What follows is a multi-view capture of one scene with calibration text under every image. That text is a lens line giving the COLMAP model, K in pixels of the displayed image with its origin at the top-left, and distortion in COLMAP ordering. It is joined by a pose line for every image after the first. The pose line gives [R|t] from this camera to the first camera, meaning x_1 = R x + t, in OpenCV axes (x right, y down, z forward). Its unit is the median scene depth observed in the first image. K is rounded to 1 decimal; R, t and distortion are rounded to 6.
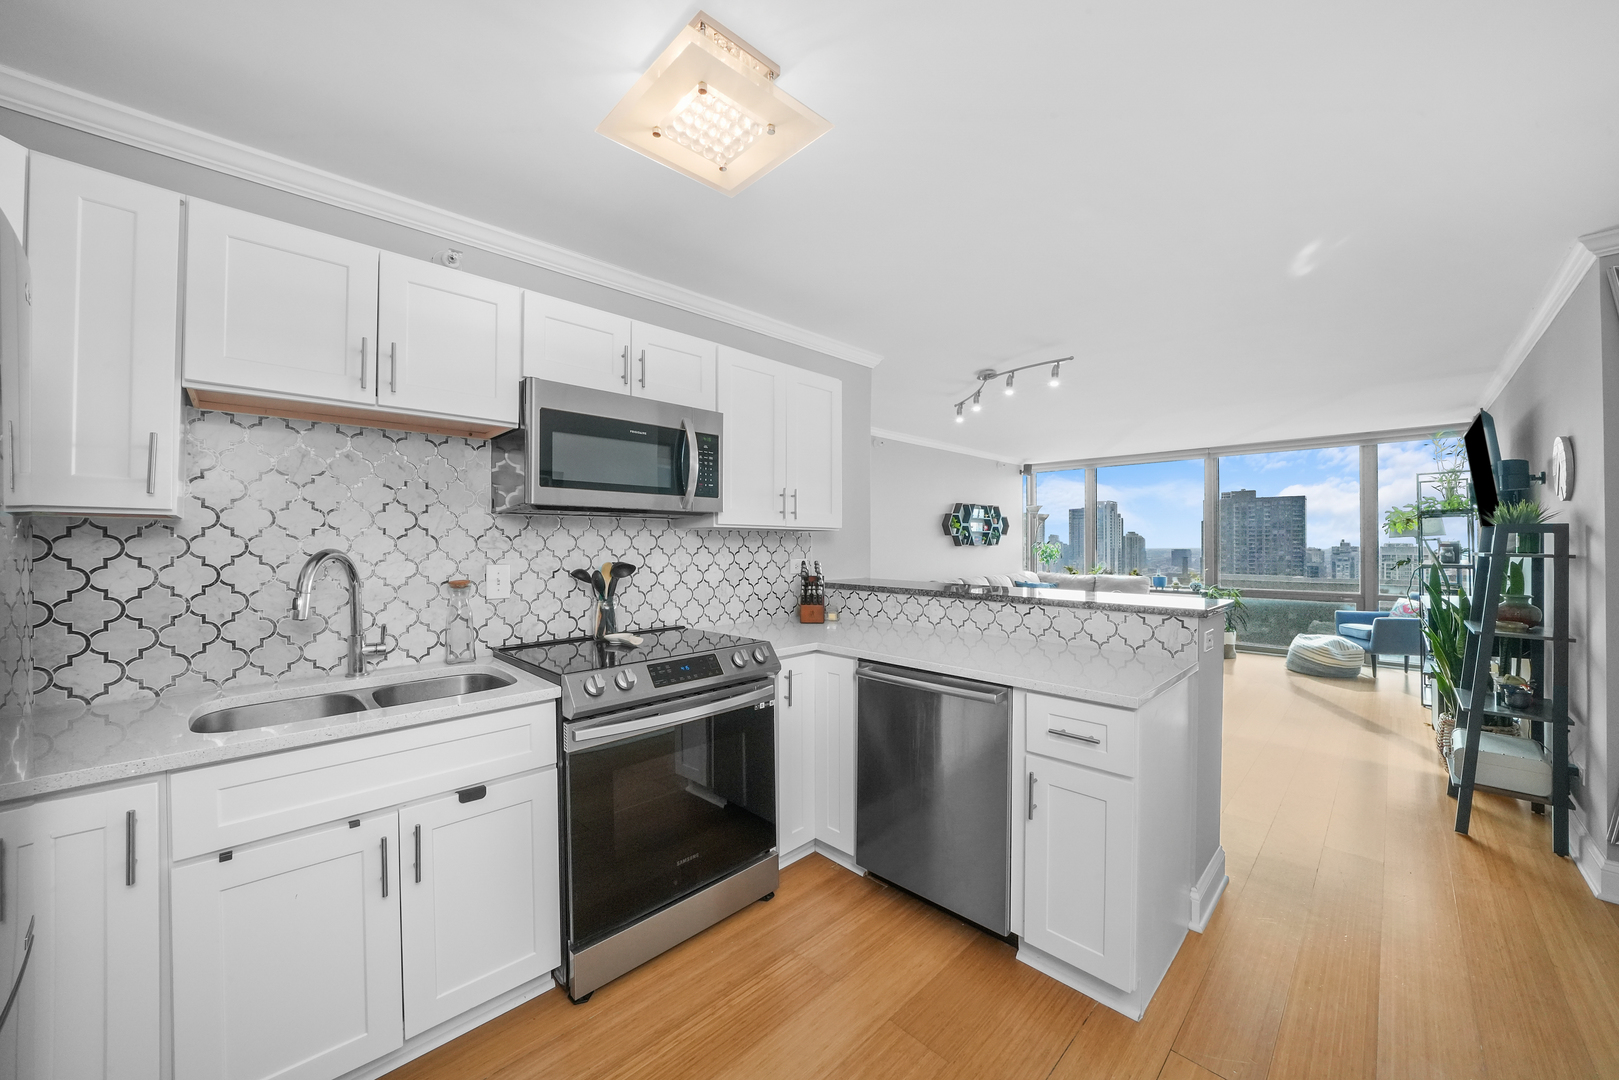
lens RADIAL K [[592.1, 0, 806.2], [0, 592.1, 539.3], [0, 0, 1]] dist [-0.016620, -0.000137]
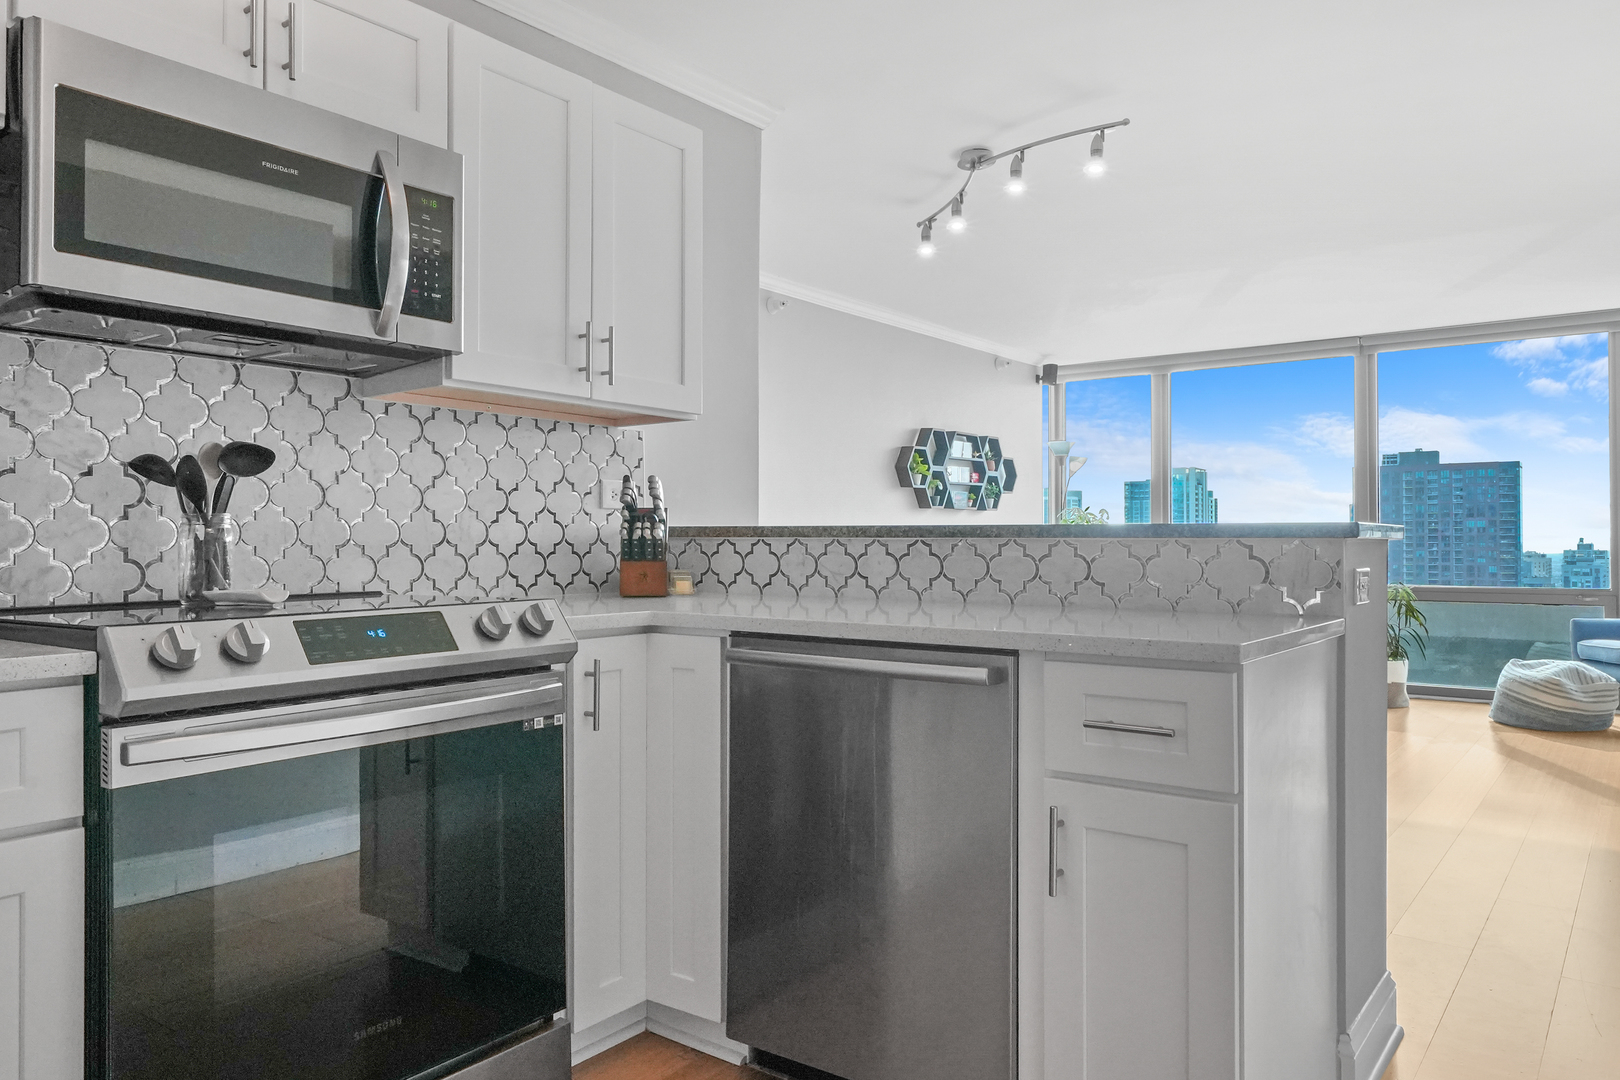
lens RADIAL K [[1129.3, 0, 805.2], [0, 1129.3, 525.0], [0, 0, 1]] dist [0.010491, 0.003757]
pose [[0.989630, 0.002323, 0.143624, 0.009768], [-0.000800, 0.999943, -0.010657, 0.108701], [-0.143640, 0.010432, 0.989575, 0.013915]]
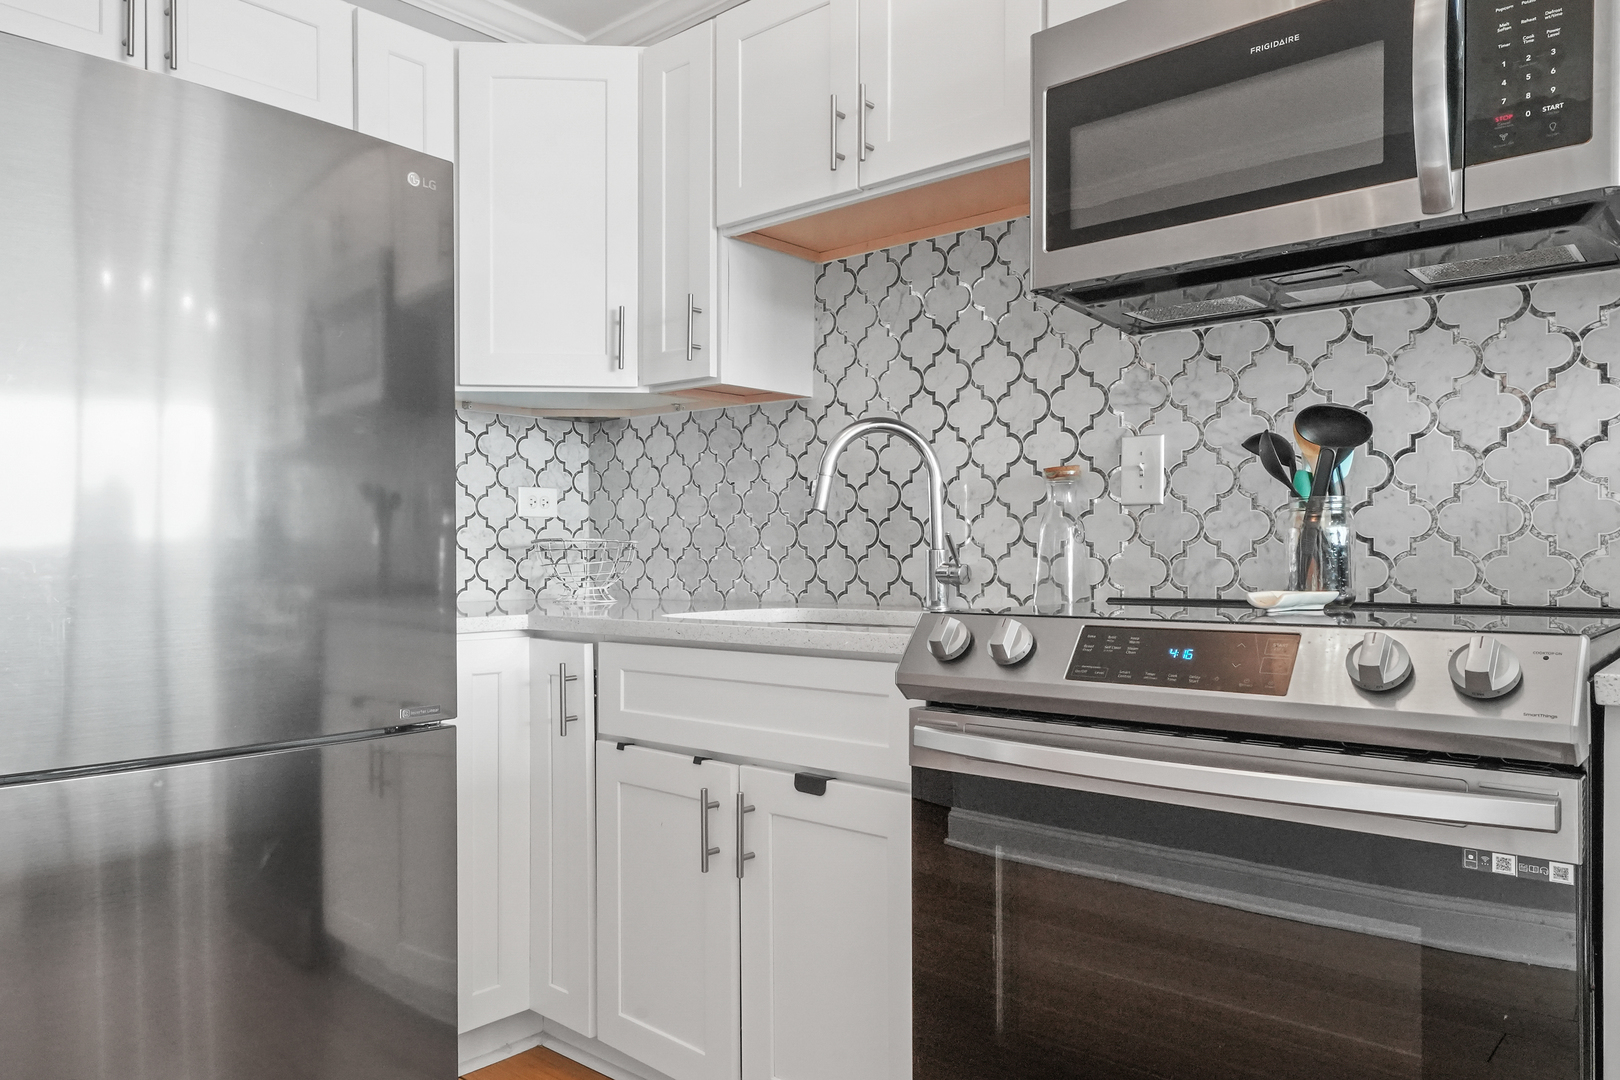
lens RADIAL K [[1099.7, 0, 810.7], [0, 1099.7, 559.2], [0, 0, 1]] dist [0.007122, 0.000564]
pose [[0.074345, 0.011030, -0.997172, 0.349306], [0.008093, 0.999899, 0.011664, 0.119476], [0.997200, -0.008938, 0.074249, 0.575114]]
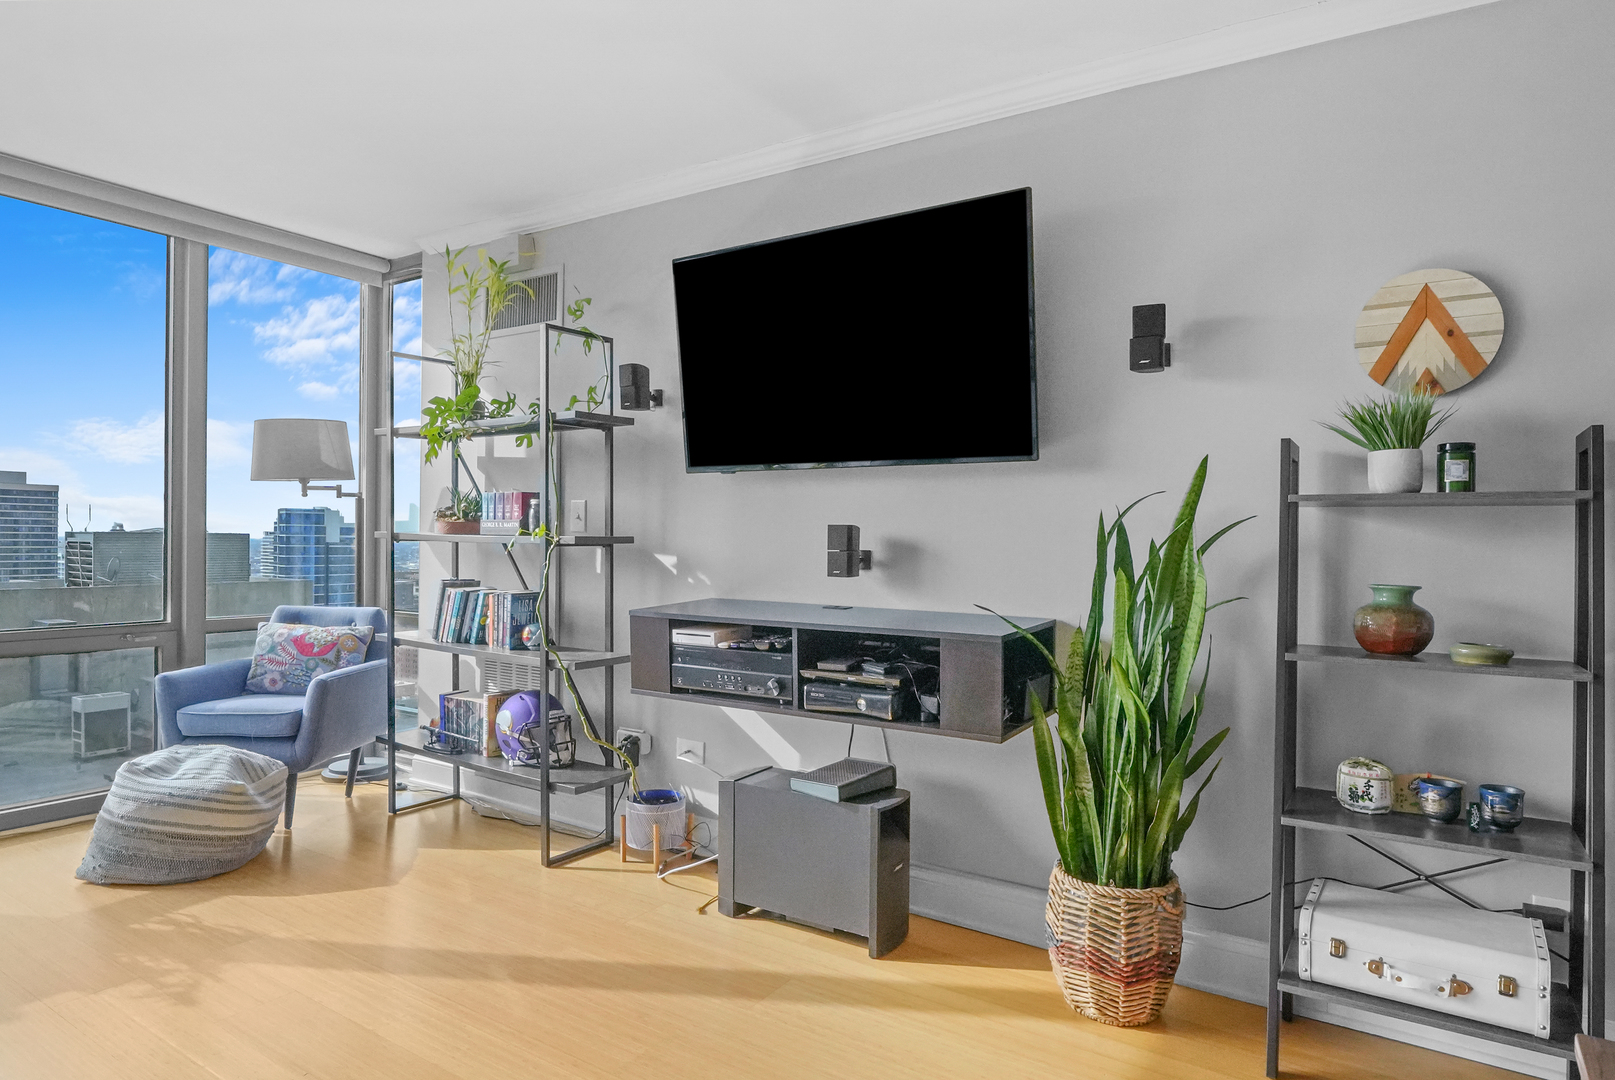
lens RADIAL K [[935.2, 0, 789.3], [0, 935.2, 535.0], [0, 0, 1]] dist [0.000033, -0.002980]
pose [[-0.195925, -0.000039, 0.980619, 0.665863], [-0.018867, 0.999815, -0.003729, 0.077603], [-0.980437, -0.019232, -0.195889, 1.845529]]
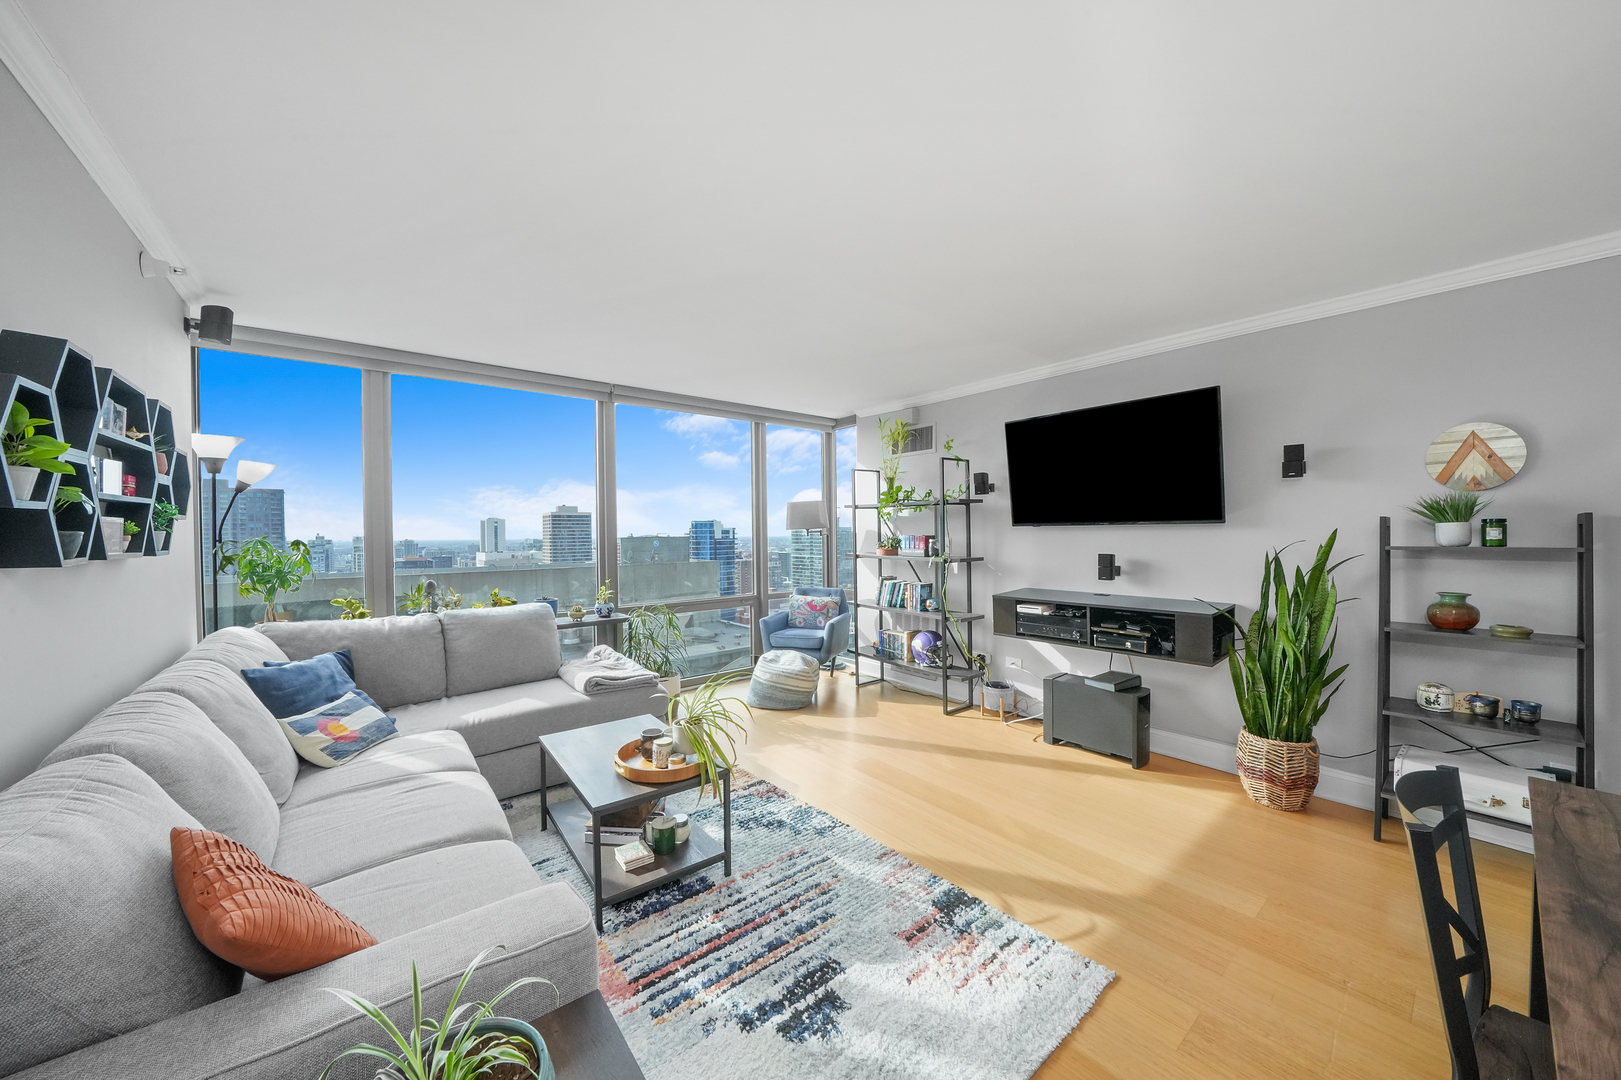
lens RADIAL K [[562.6, 0, 806.7], [0, 562.6, 535.3], [0, 0, 1]] dist [-0.015253, 0.000147]
pose [[0.103693, -0.006186, 0.994590, 0.327920], [0.001954, 0.999980, 0.006016, 0.002031], [-0.994607, 0.001320, 0.103703, 2.153121]]
